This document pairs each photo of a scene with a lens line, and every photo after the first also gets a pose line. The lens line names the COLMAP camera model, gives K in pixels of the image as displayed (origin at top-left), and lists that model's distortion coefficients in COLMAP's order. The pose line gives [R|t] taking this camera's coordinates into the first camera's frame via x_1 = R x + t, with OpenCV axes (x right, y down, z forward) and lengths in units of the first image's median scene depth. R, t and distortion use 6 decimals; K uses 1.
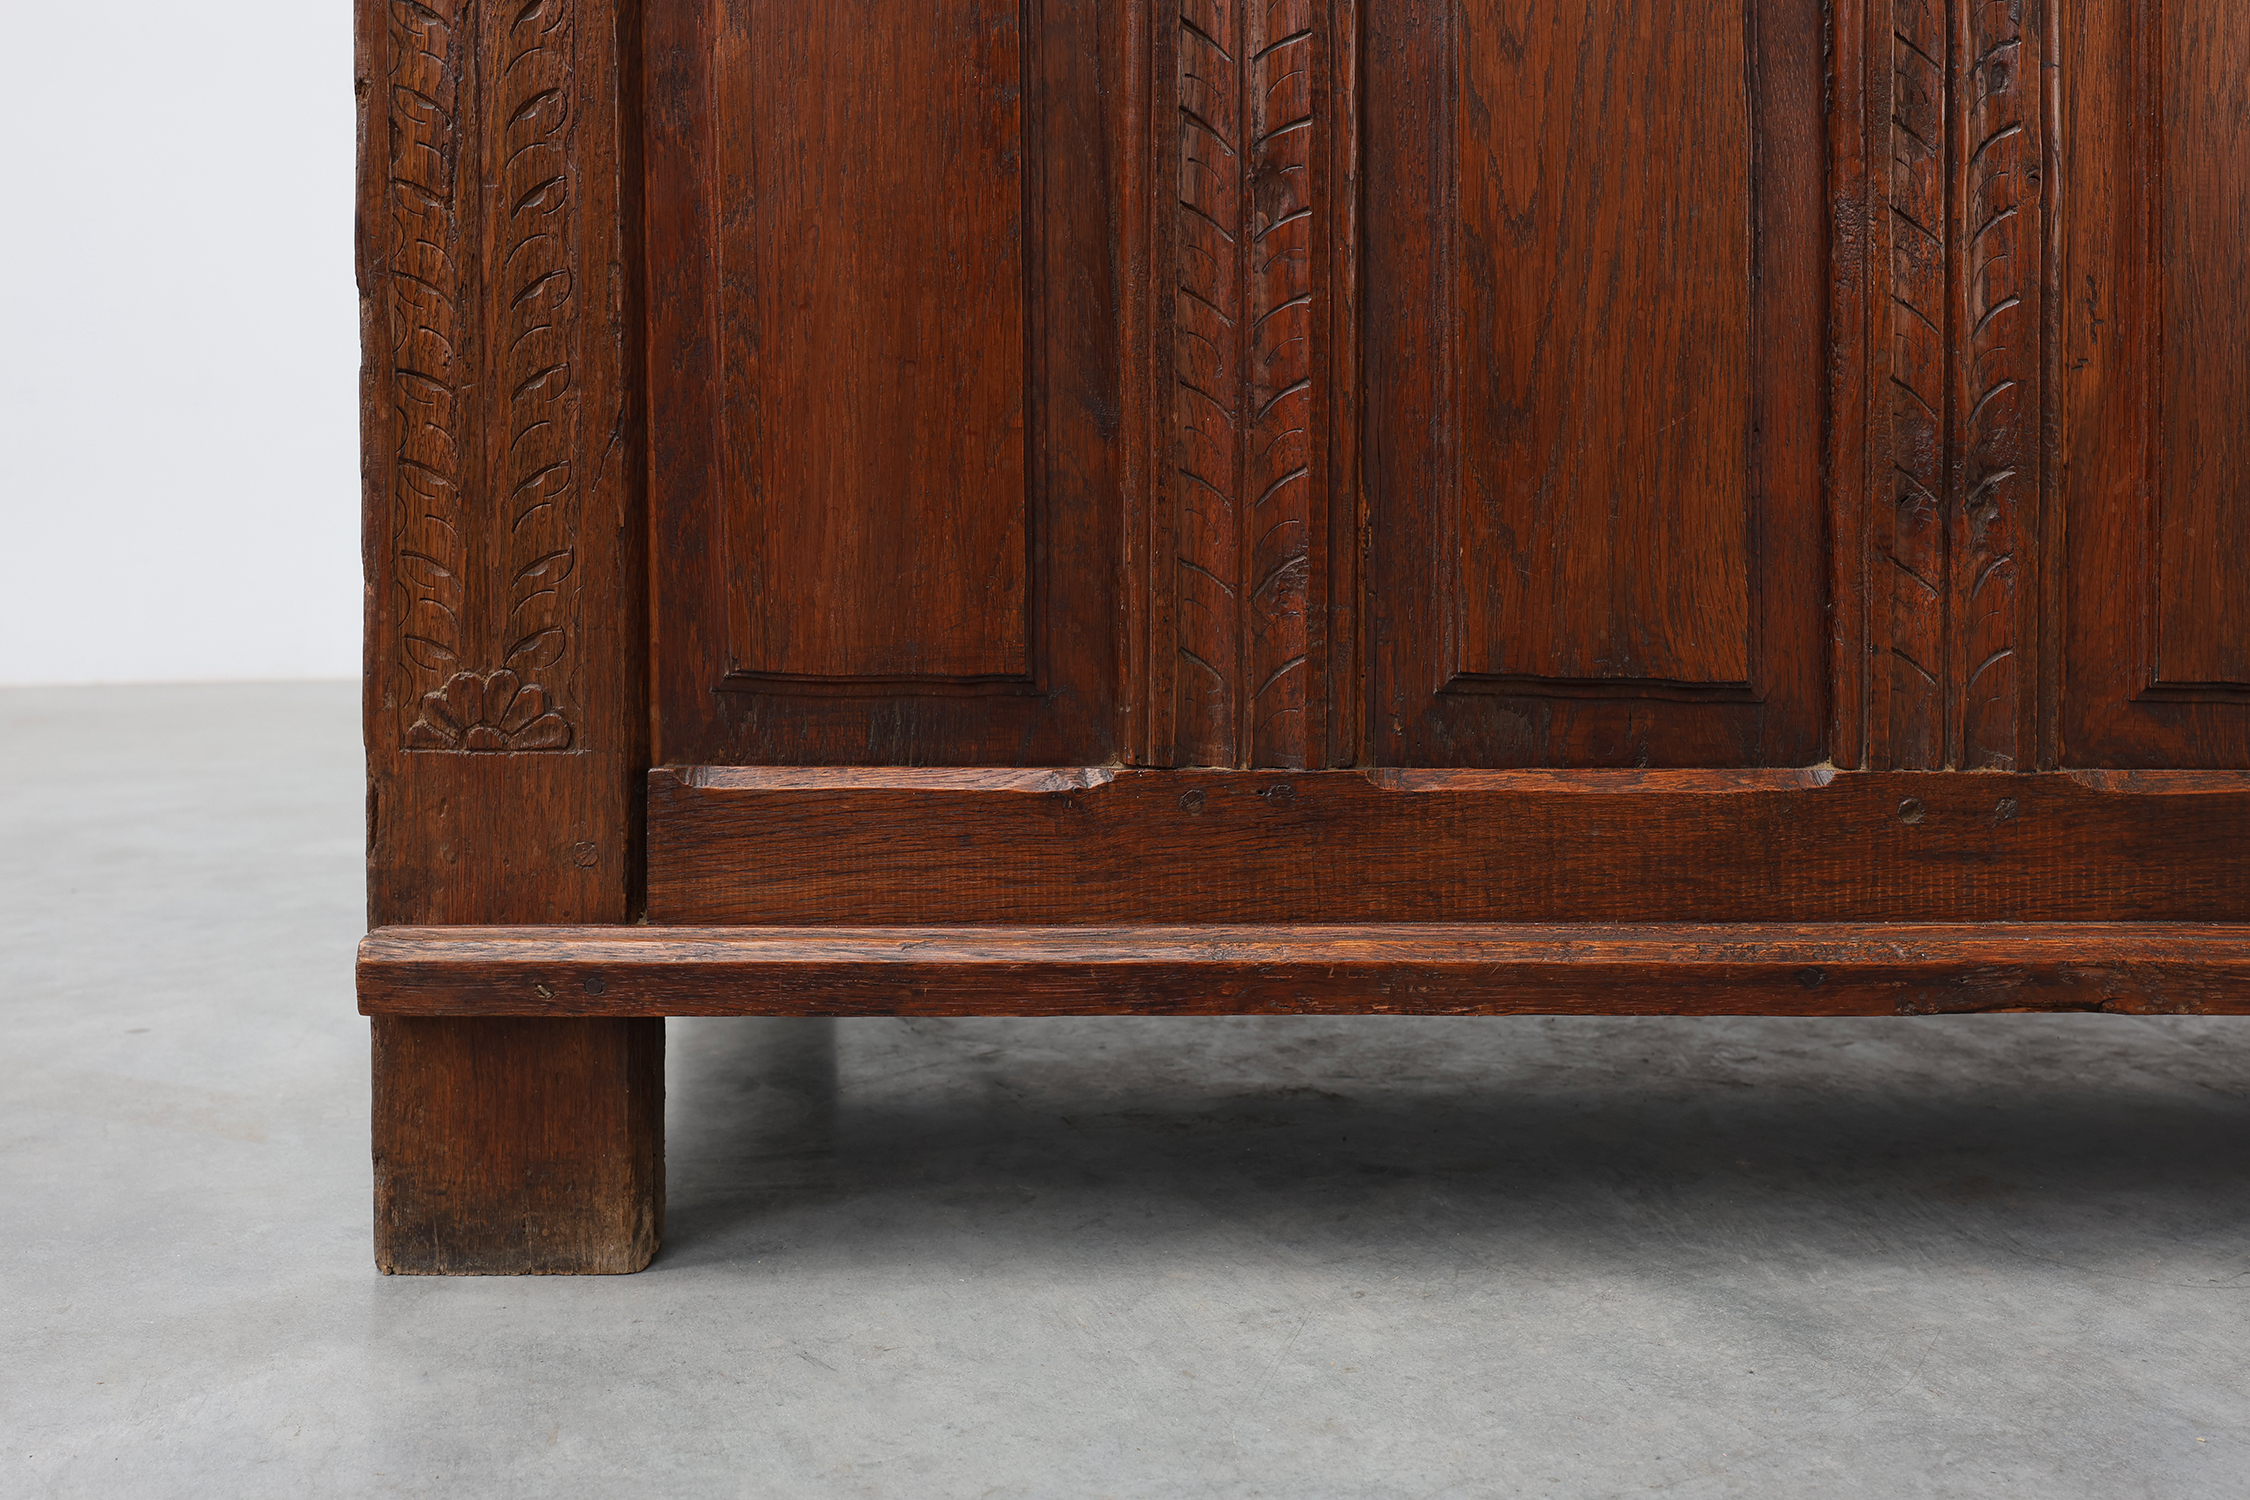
lens RADIAL K [[2031.0, 0, 1086.0], [0, 2031.0, 746.3], [0, 0, 1]] dist [-0.009914, -0.005973]
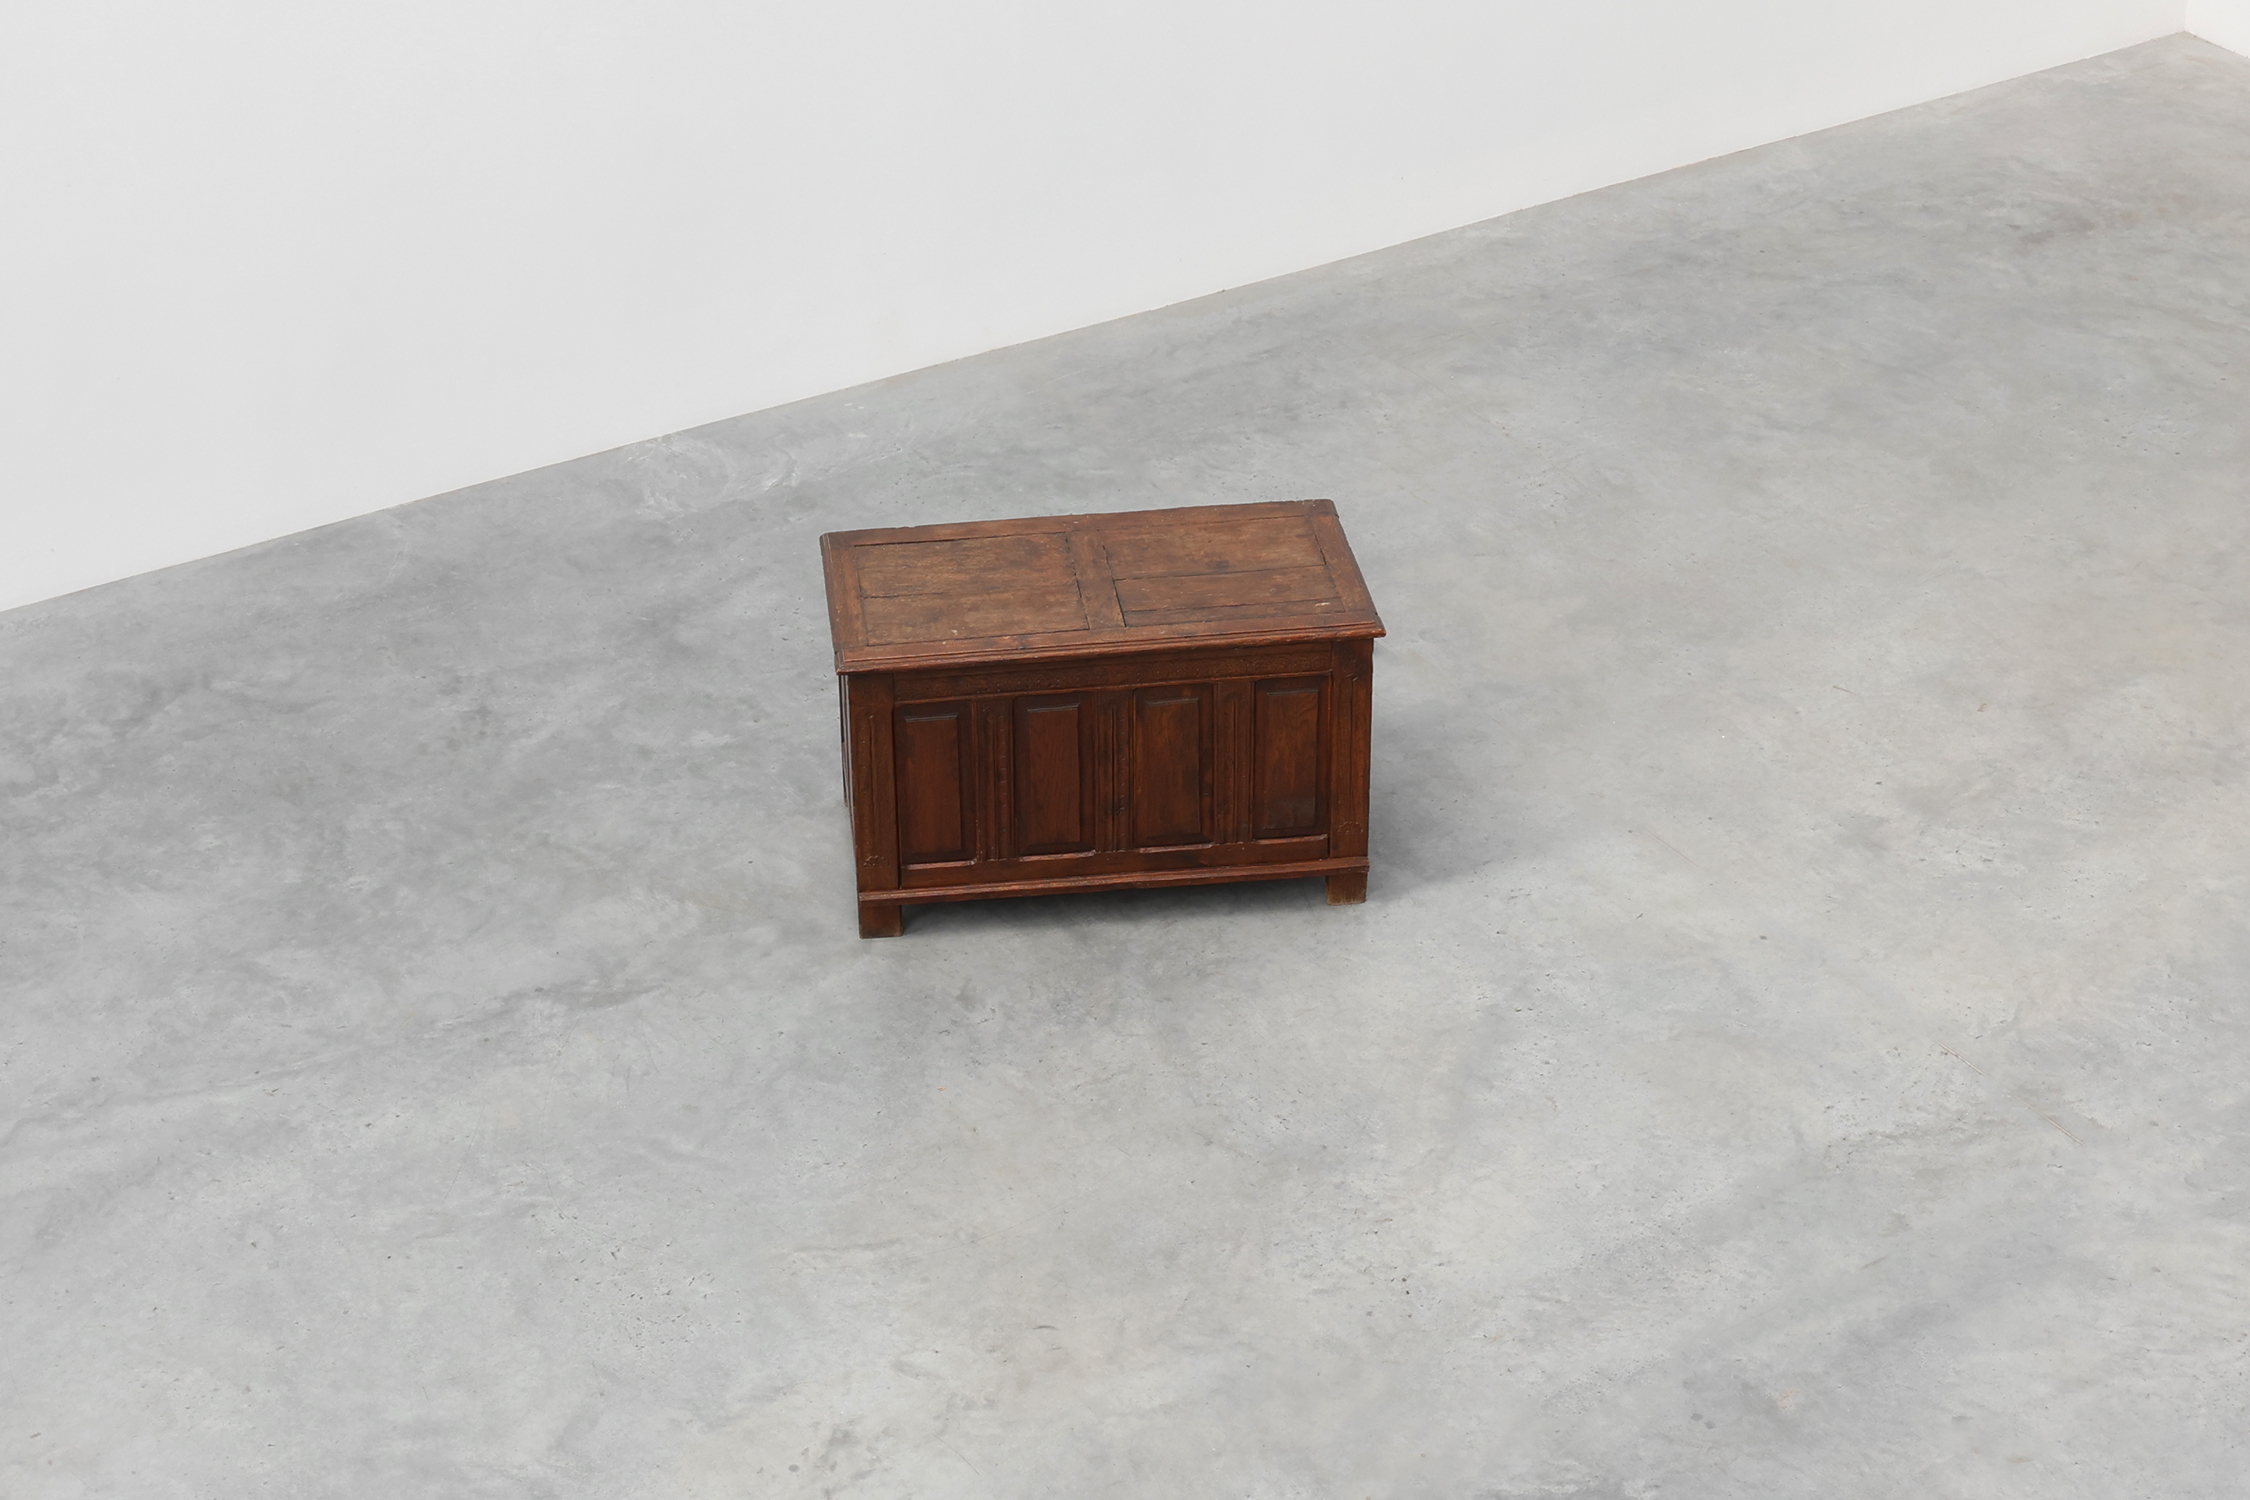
lens RADIAL K [[3334.7, 0, 1125.0], [0, 3334.7, 750.0], [0, 0, 1]] dist [-0.002701, -0.057142]
pose [[0.994691, -0.051844, 0.088890, -0.418760], [0.004765, 0.886097, 0.463475, -4.964597], [-0.102793, -0.460591, 0.881640, -7.789957]]
